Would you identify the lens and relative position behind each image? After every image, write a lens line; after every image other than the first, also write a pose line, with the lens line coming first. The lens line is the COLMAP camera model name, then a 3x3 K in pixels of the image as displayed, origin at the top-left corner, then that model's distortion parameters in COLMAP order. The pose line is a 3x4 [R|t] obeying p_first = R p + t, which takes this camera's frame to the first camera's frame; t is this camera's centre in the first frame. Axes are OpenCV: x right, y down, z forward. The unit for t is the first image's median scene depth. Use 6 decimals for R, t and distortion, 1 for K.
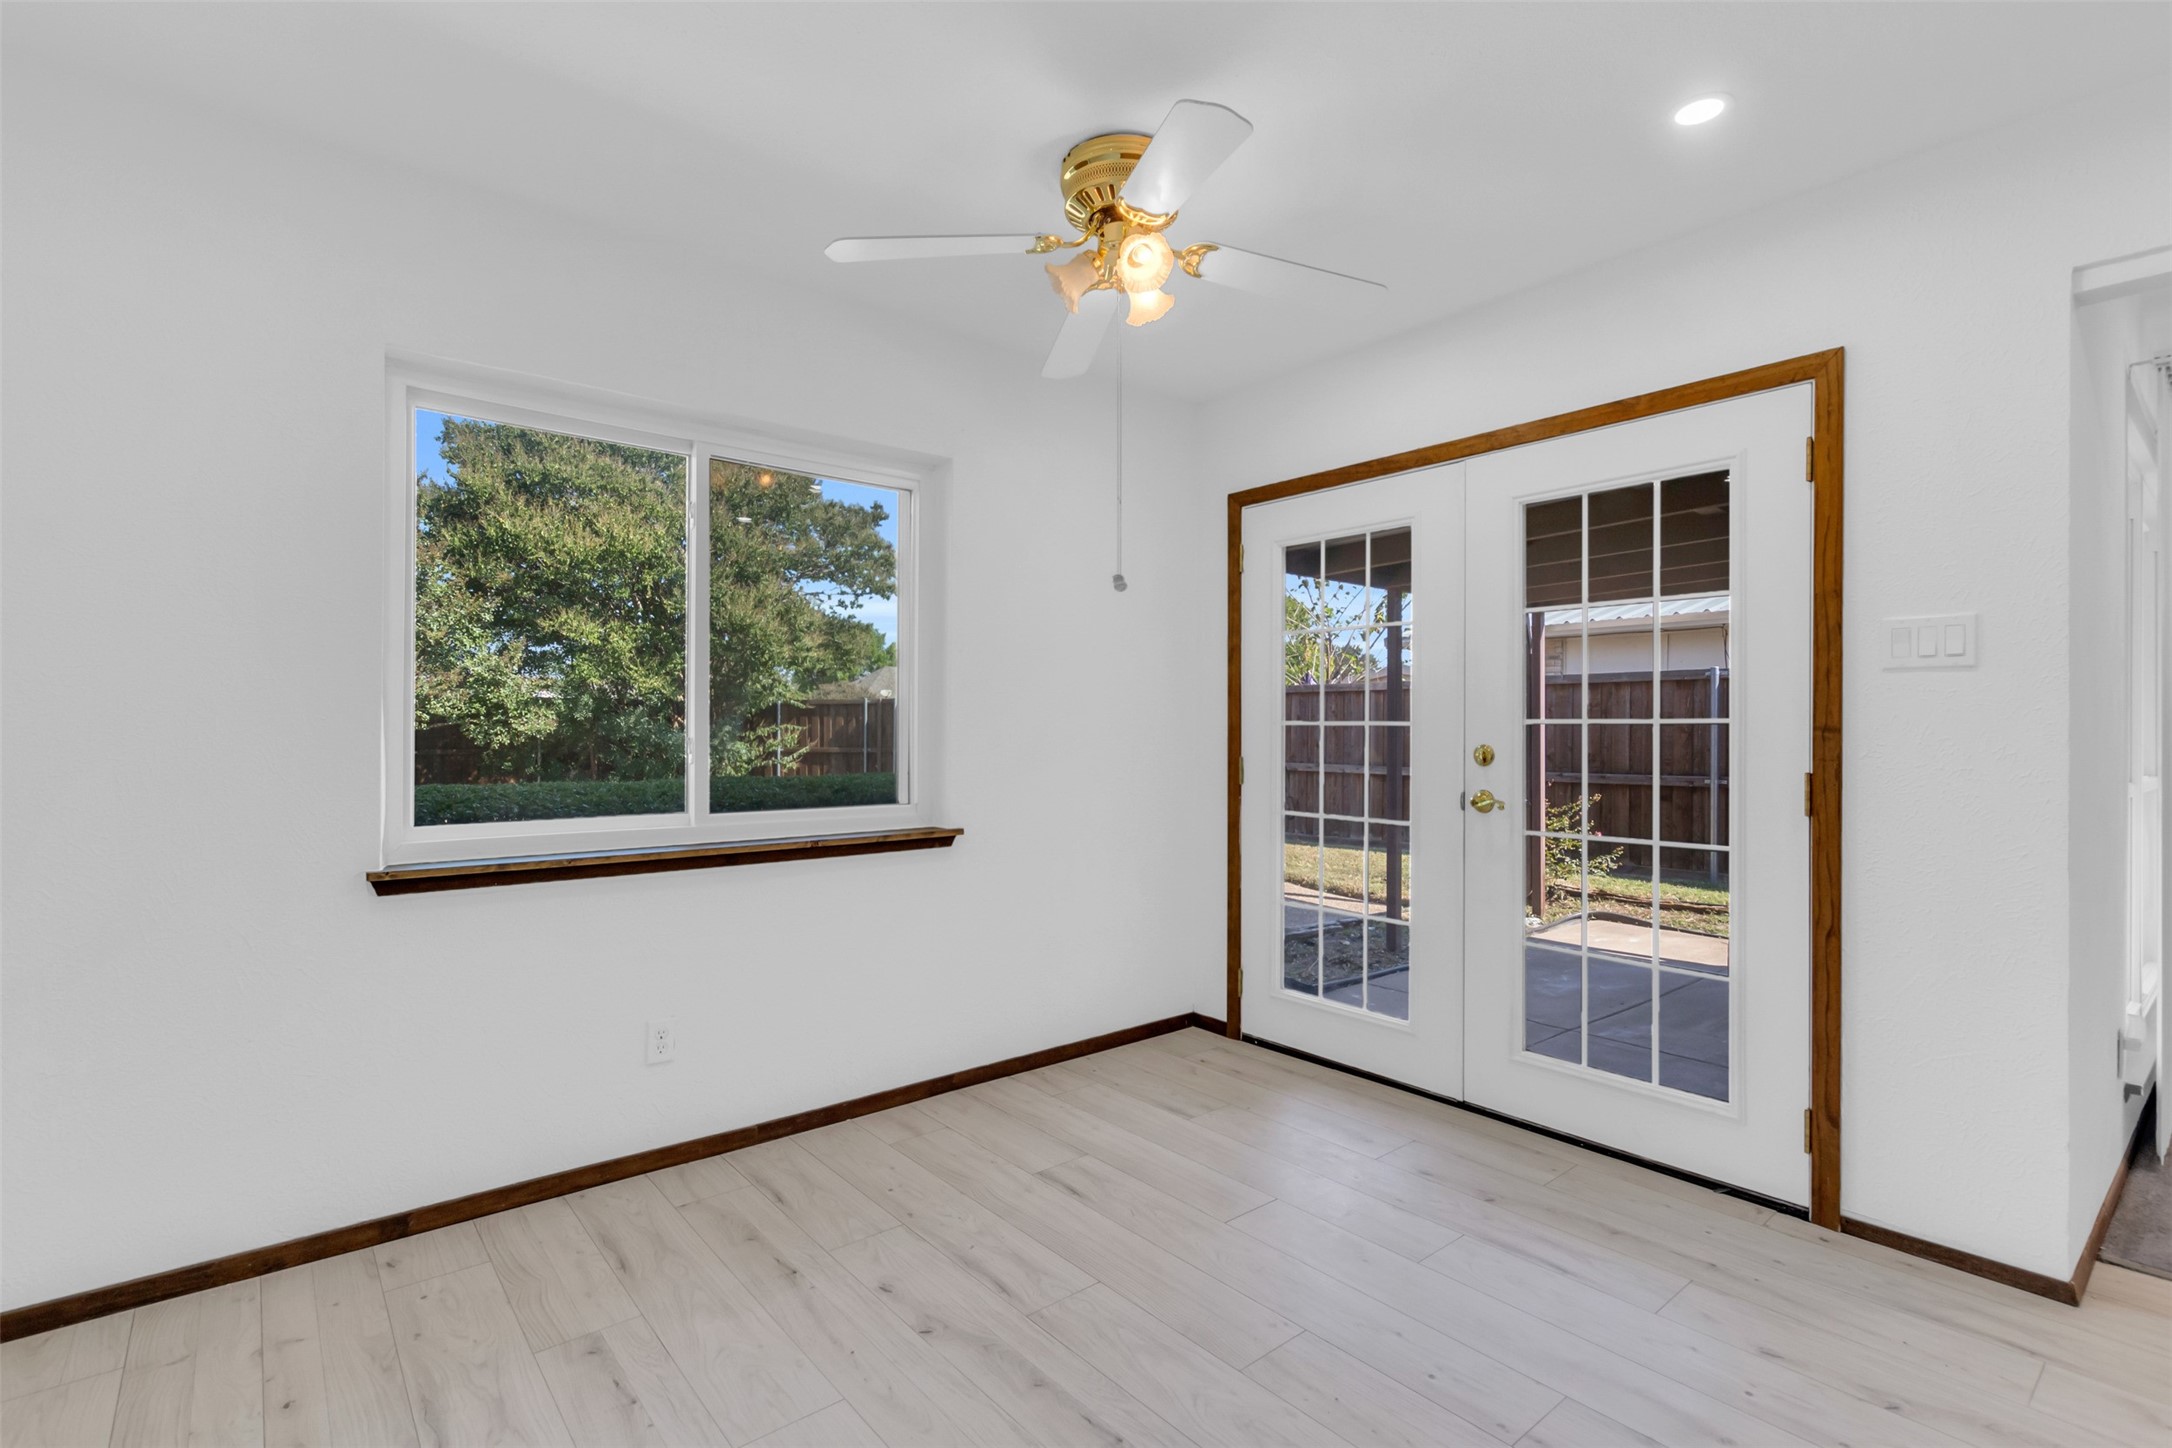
lens RADIAL K [[996.2, 0, 1082.5], [0, 996.2, 734.8], [0, 0, 1]] dist [0.001397, -0.001419]
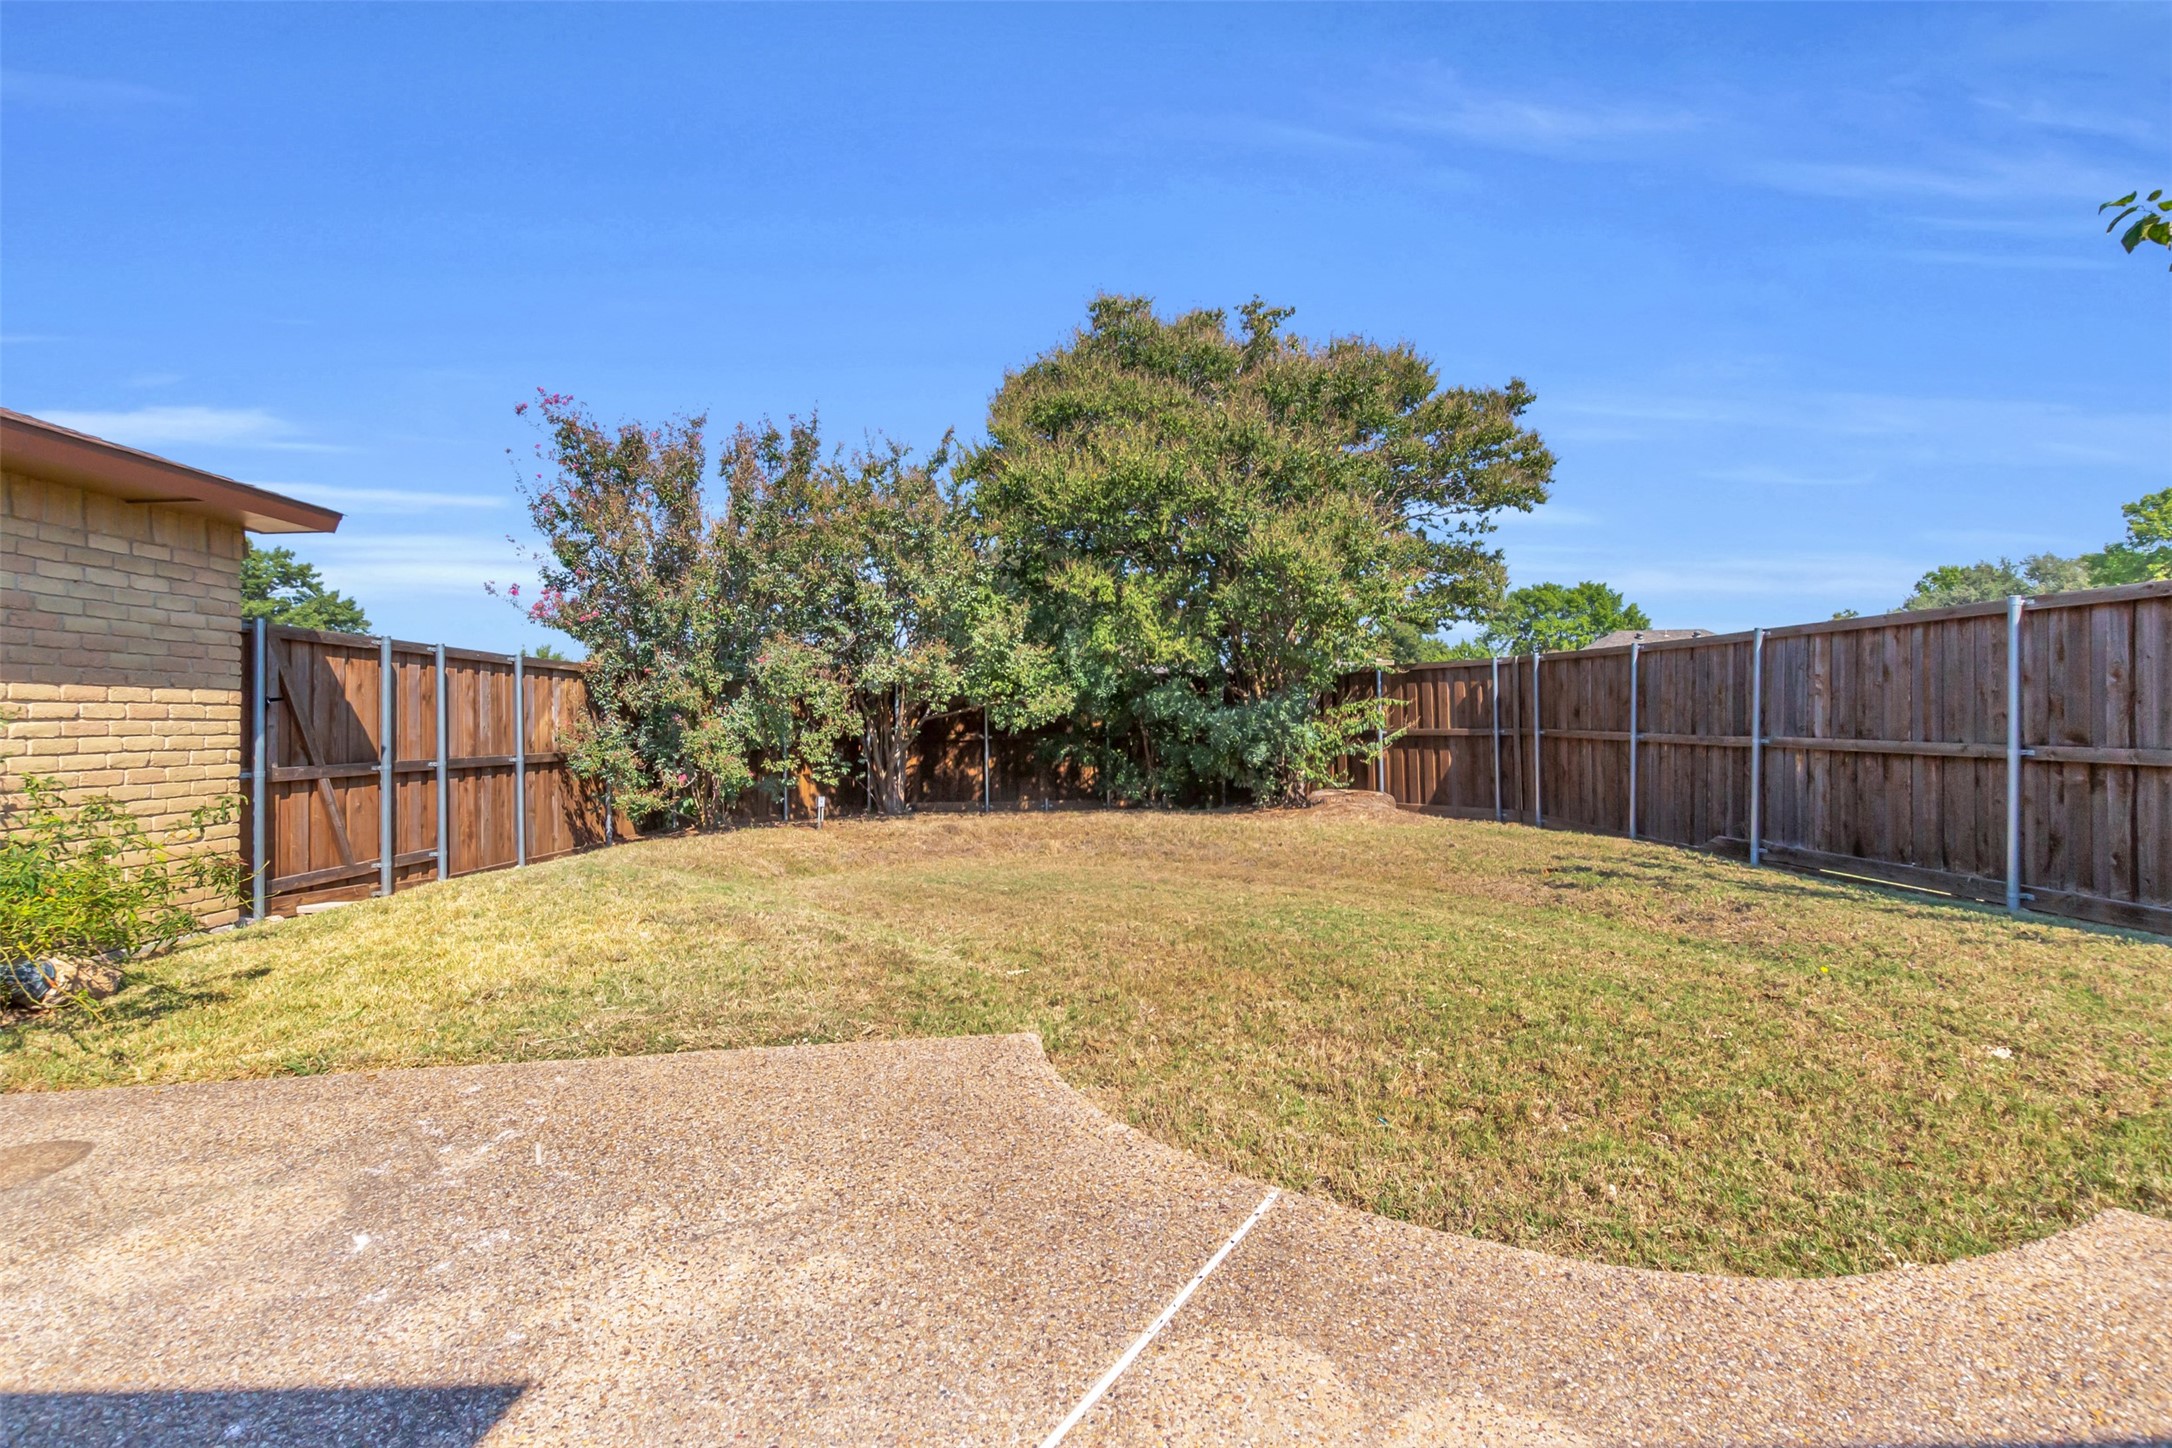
lens RADIAL K [[1049.2, 0, 1084.5], [0, 1049.2, 716.5], [0, 0, 1]] dist [0.000653, 0.000045]
pose [[0.782969, -0.017771, -0.621807, 0.014600], [0.019028, 0.999808, -0.004613, 0.003488], [0.621770, -0.008220, 0.783157, 0.268336]]
